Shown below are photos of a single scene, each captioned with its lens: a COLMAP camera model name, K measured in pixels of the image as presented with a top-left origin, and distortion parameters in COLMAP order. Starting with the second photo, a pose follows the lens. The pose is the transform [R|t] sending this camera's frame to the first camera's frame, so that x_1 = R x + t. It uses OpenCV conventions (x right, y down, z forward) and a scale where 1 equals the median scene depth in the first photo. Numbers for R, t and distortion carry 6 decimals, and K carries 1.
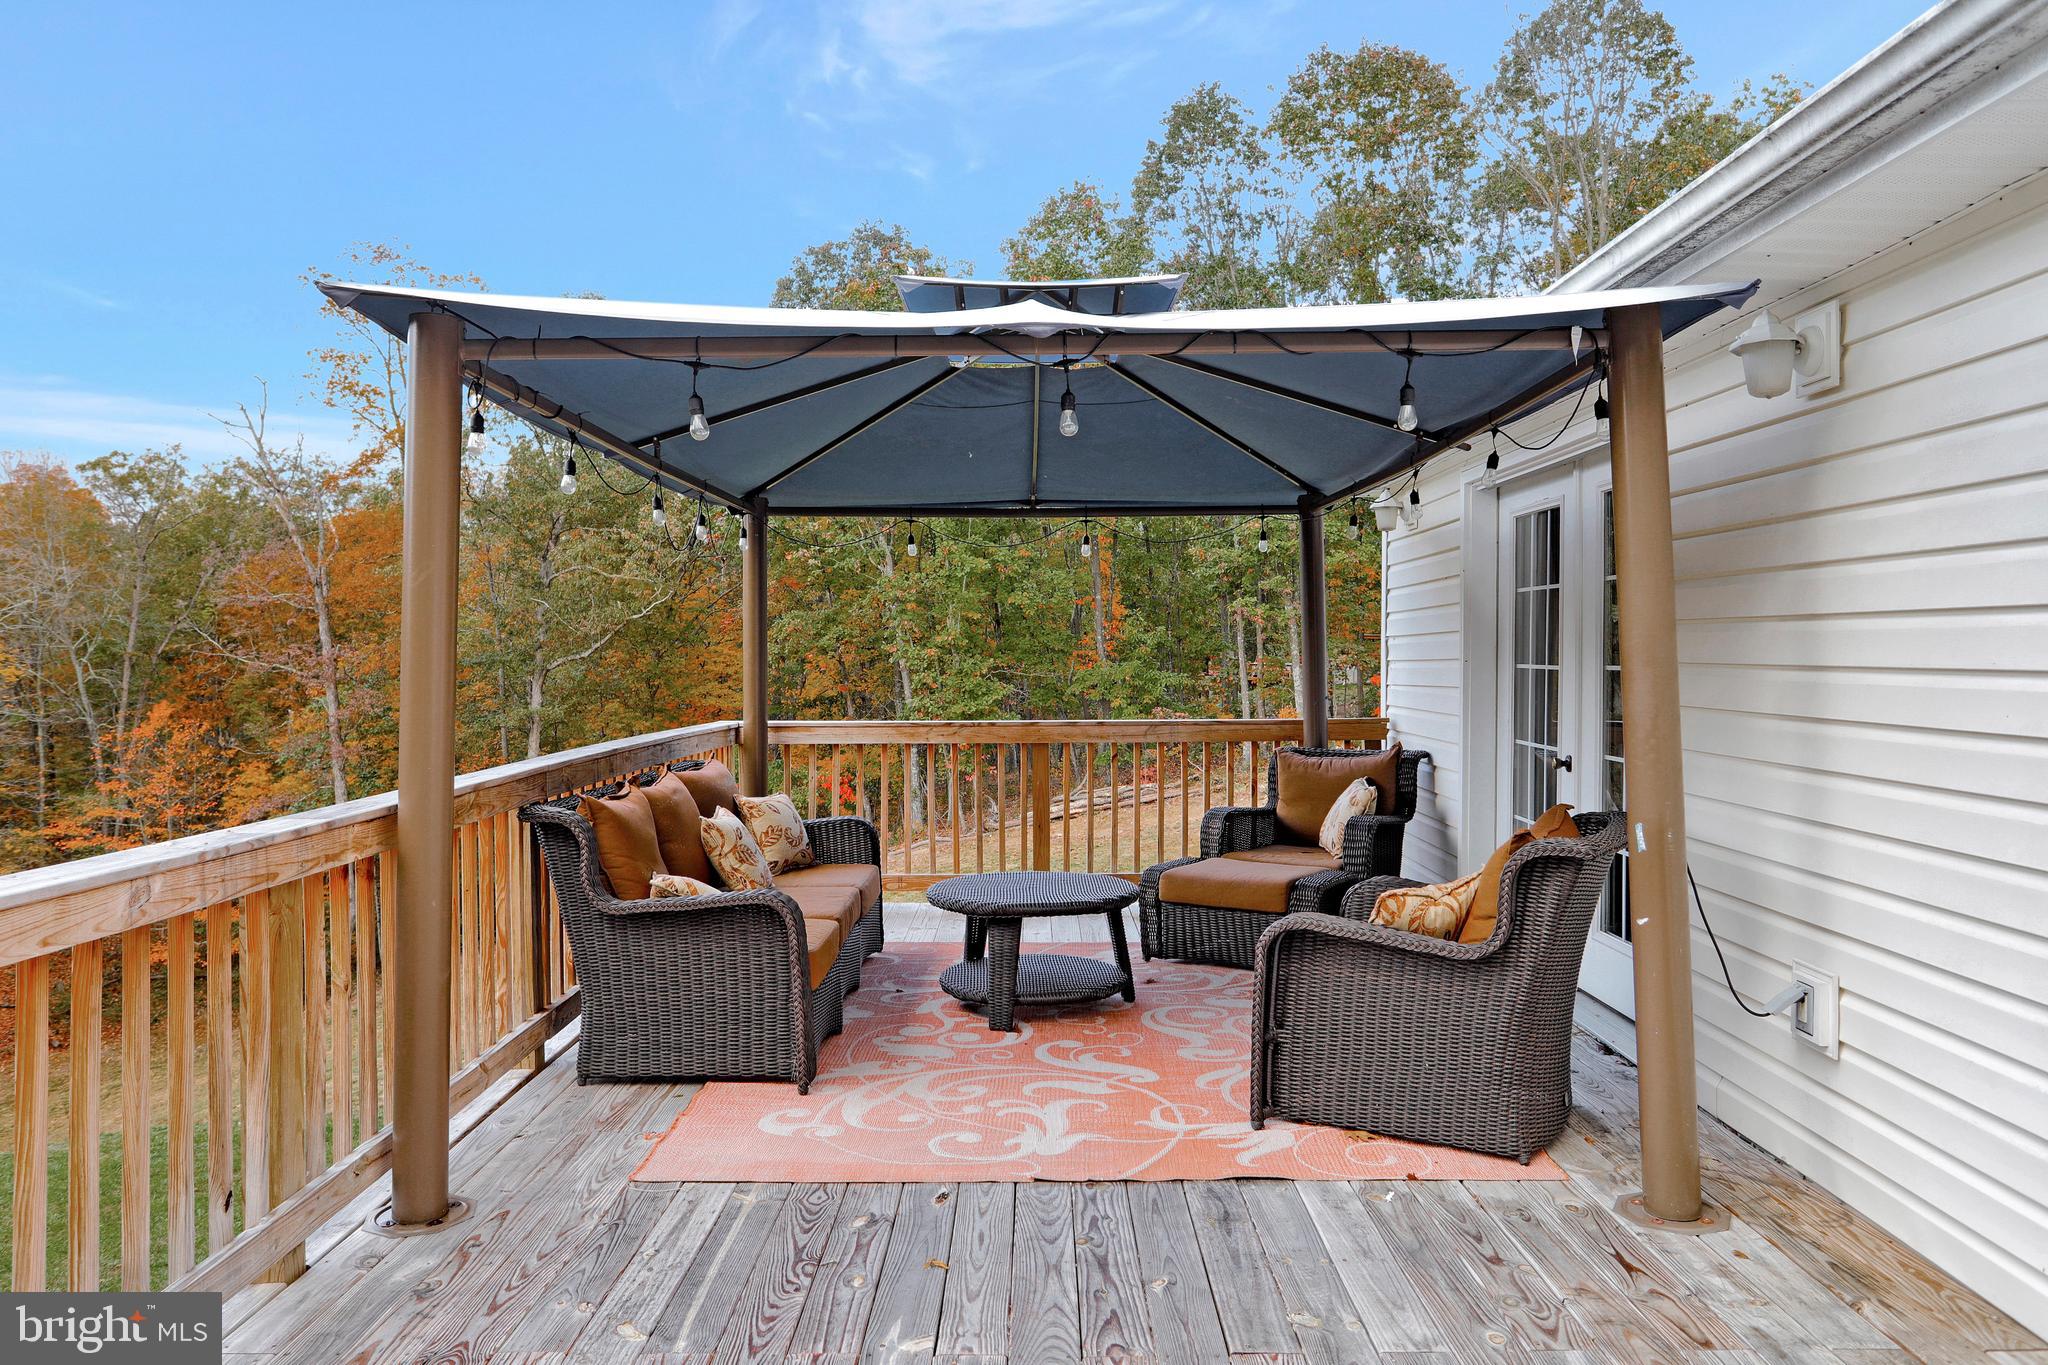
lens RADIAL K [[1375.2, 0, 1017.3], [0, 1375.2, 672.5], [0, 0, 1]] dist [-0.059308, 0.066939]
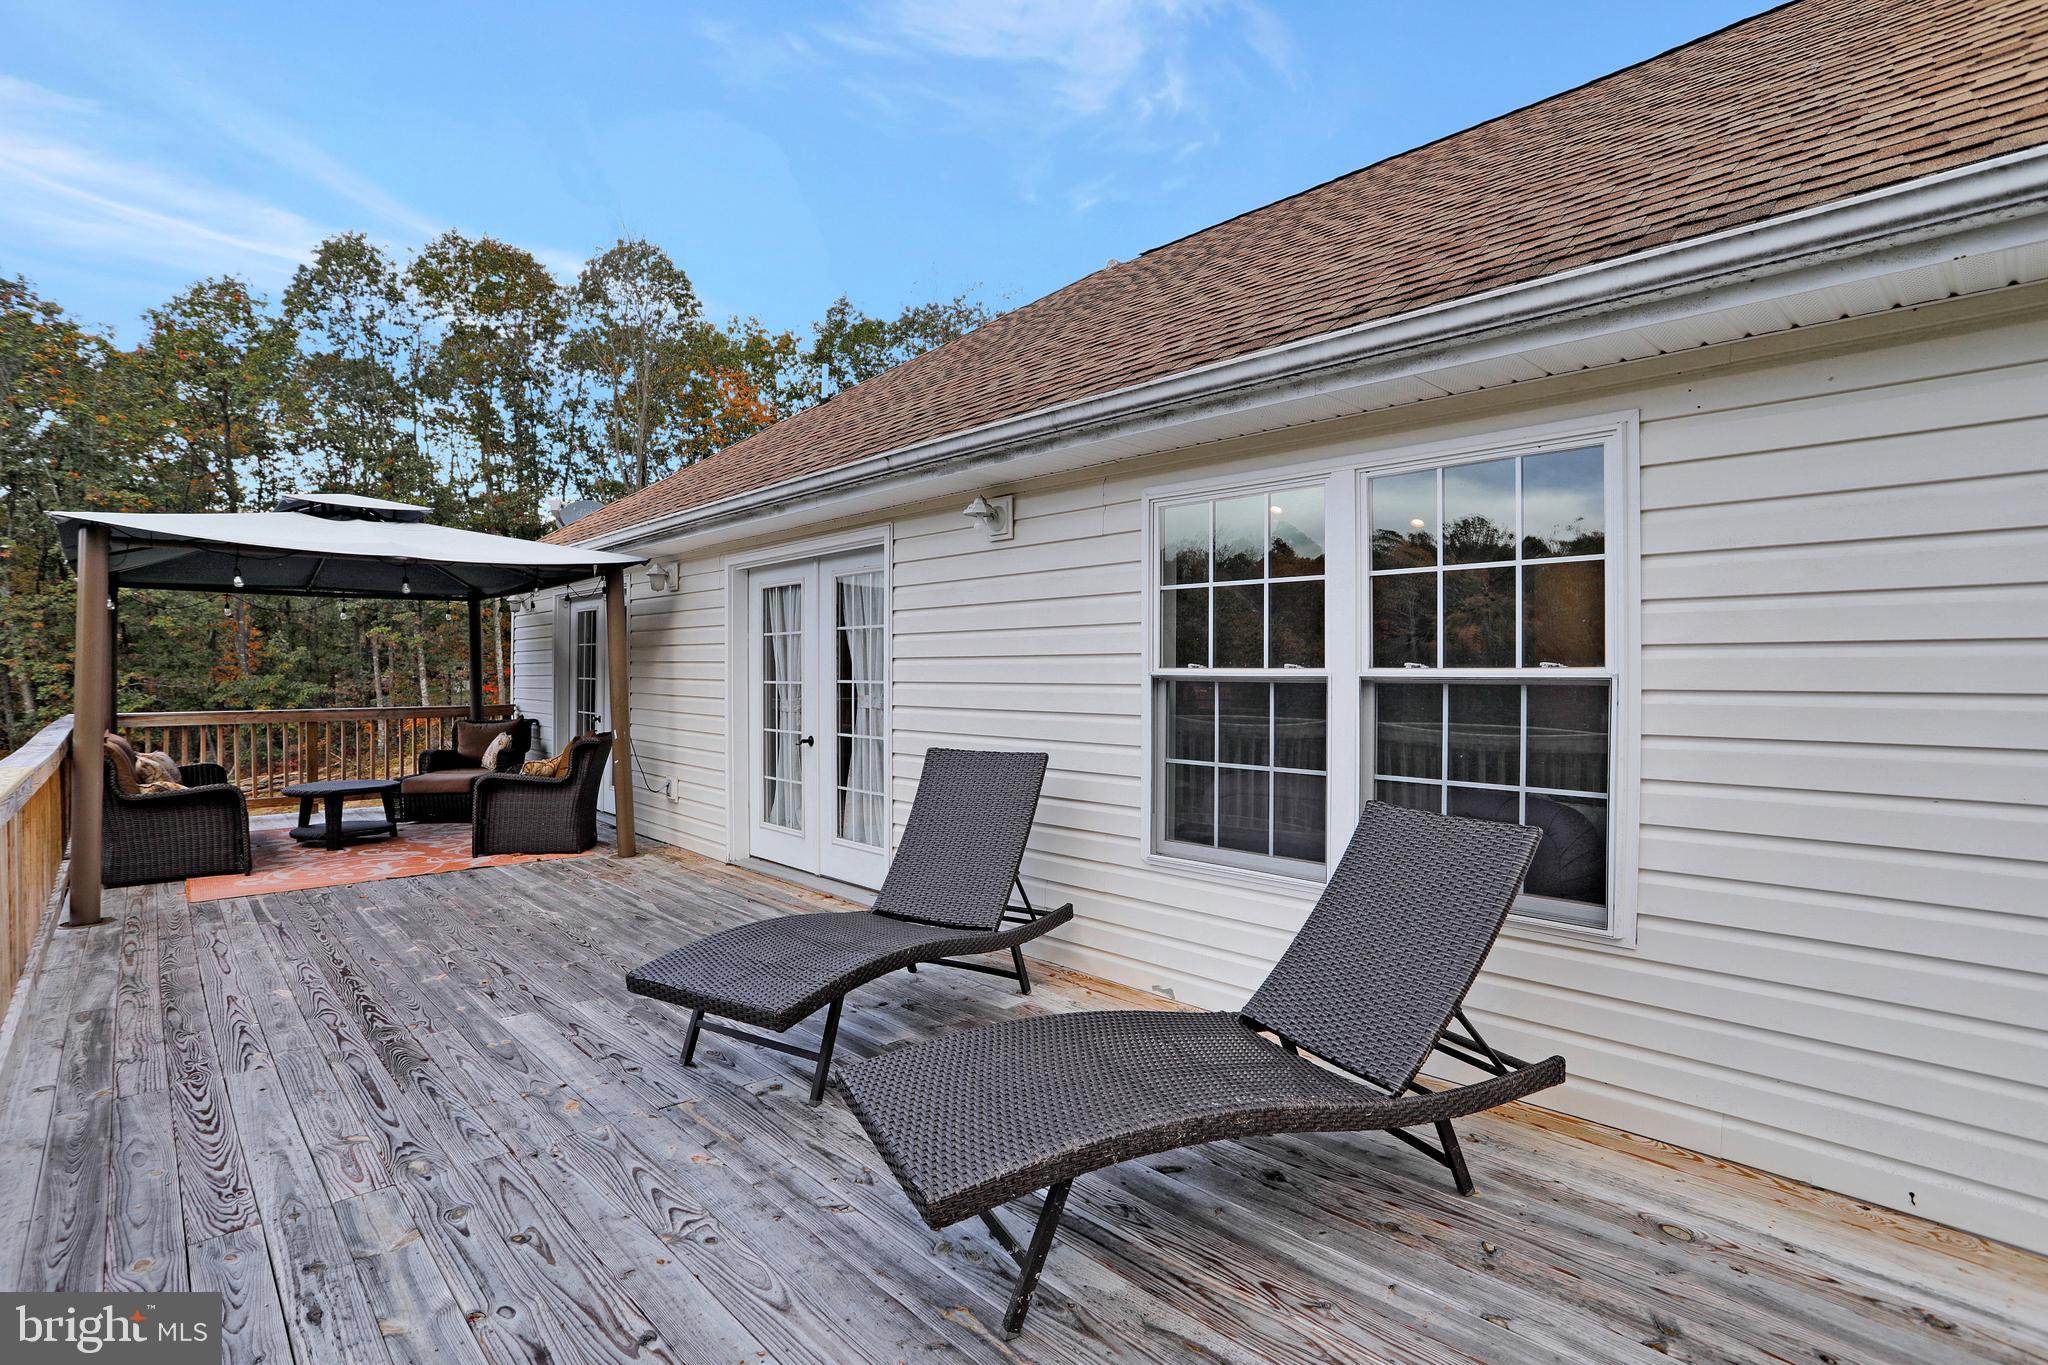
lens RADIAL K [[1009.9, 0, 1014.7], [0, 1009.9, 672.9], [0, 0, 1]] dist [-0.069889, 0.030453]
pose [[0.730234, 0.002791, 0.683191, -0.036351], [0.004442, 0.999951, -0.008833, 0.000646], [-0.683183, 0.009485, 0.730186, -0.108143]]
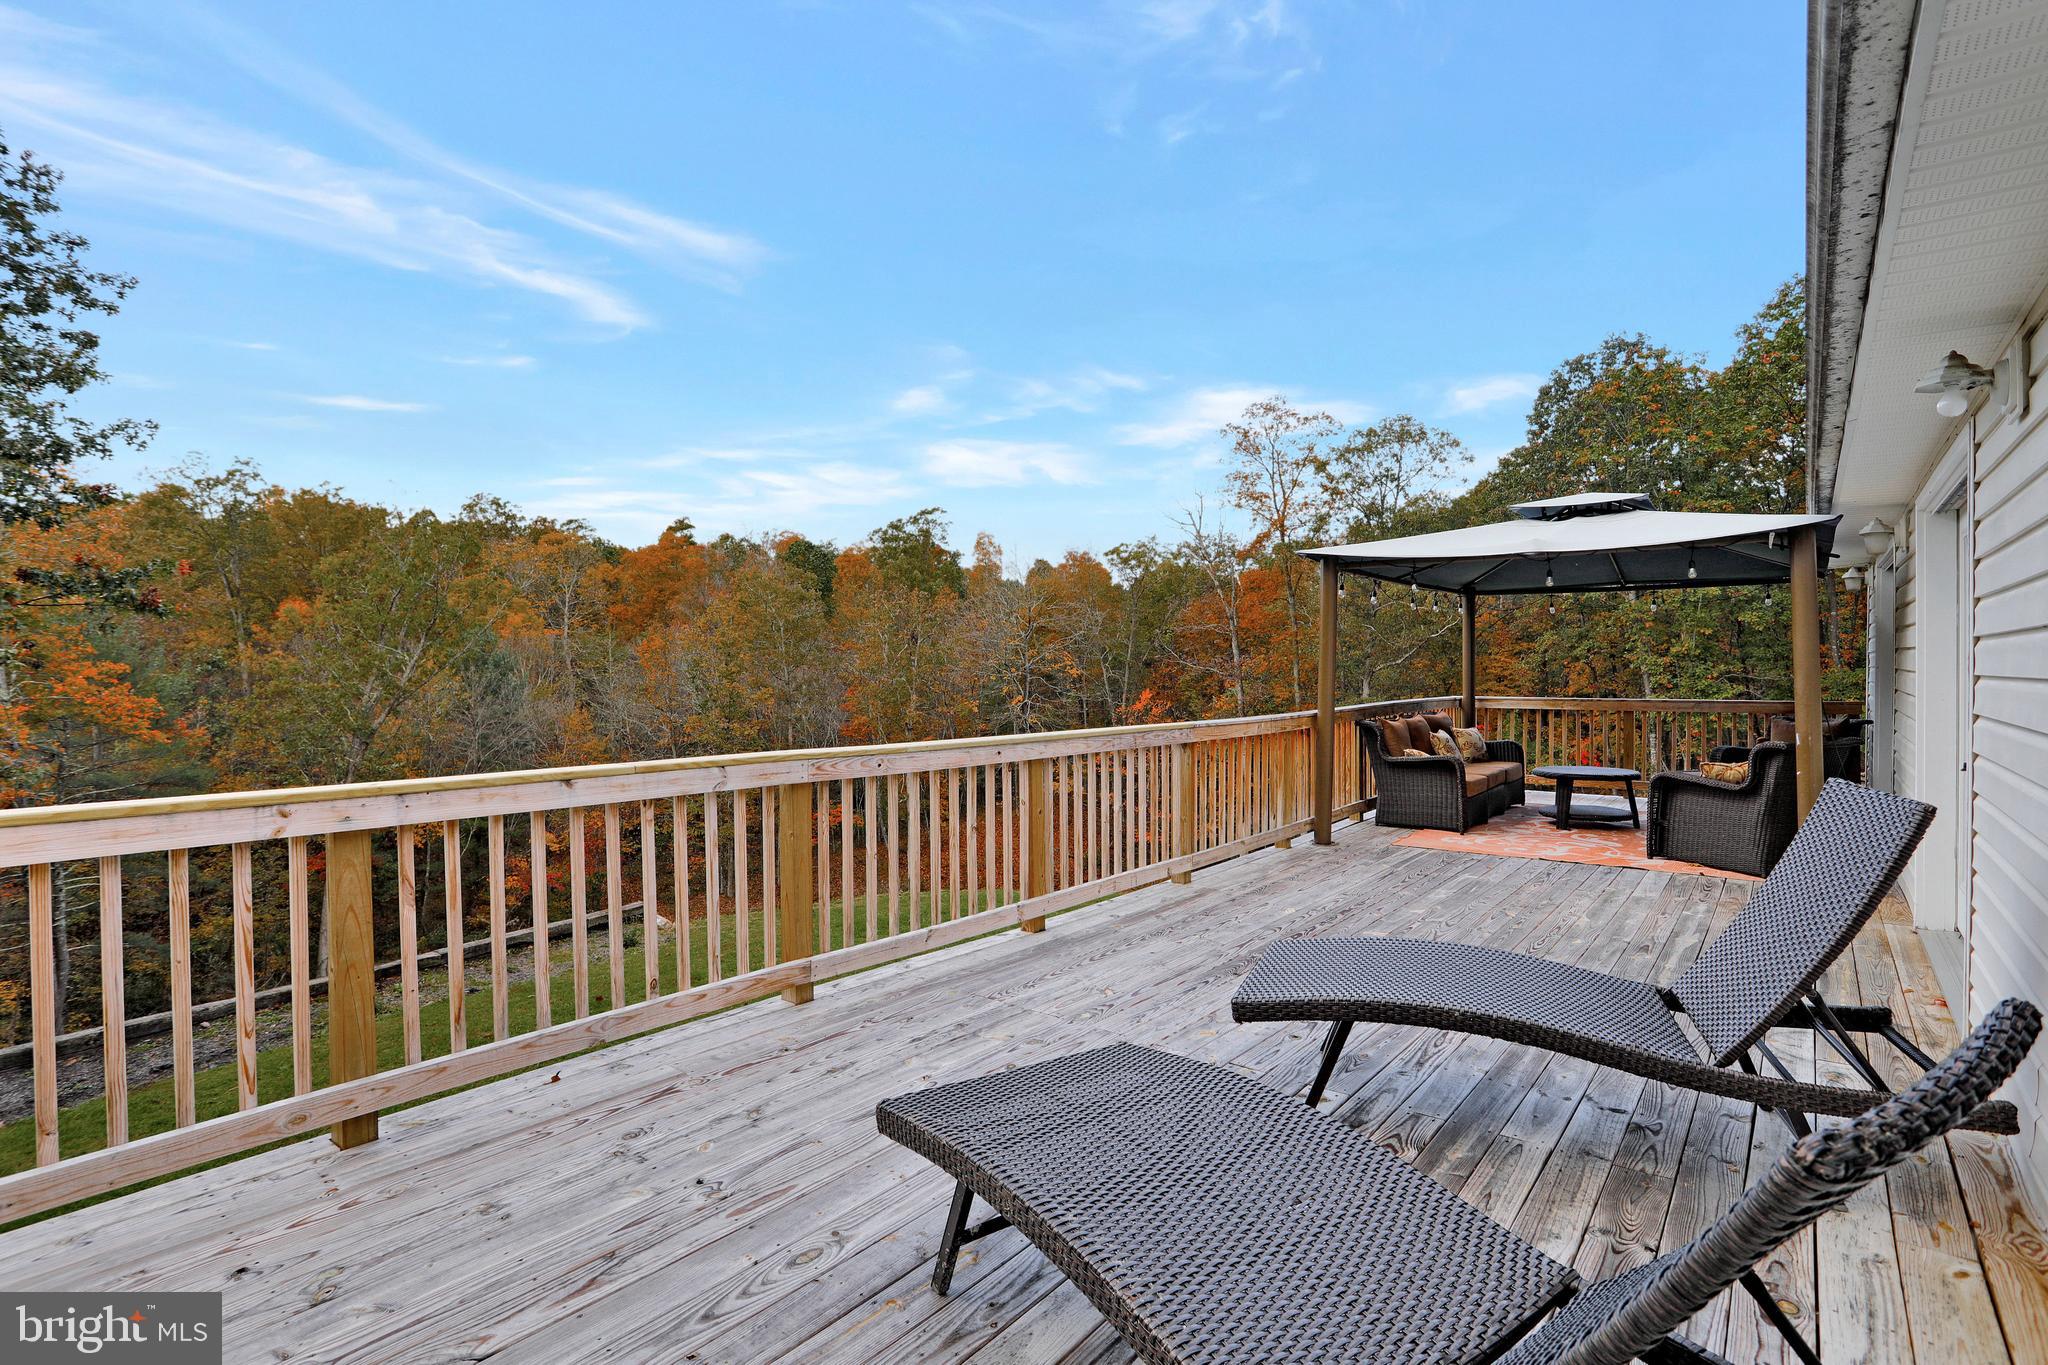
lens RADIAL K [[1009.9, 0, 1014.7], [0, 1009.9, 672.9], [0, 0, 1]] dist [-0.069889, 0.030453]
pose [[0.779696, 0.006330, -0.626126, 0.039737], [-0.007261, 0.999973, 0.001068, 0.000866], [0.626116, 0.003714, 0.779721, -0.109971]]
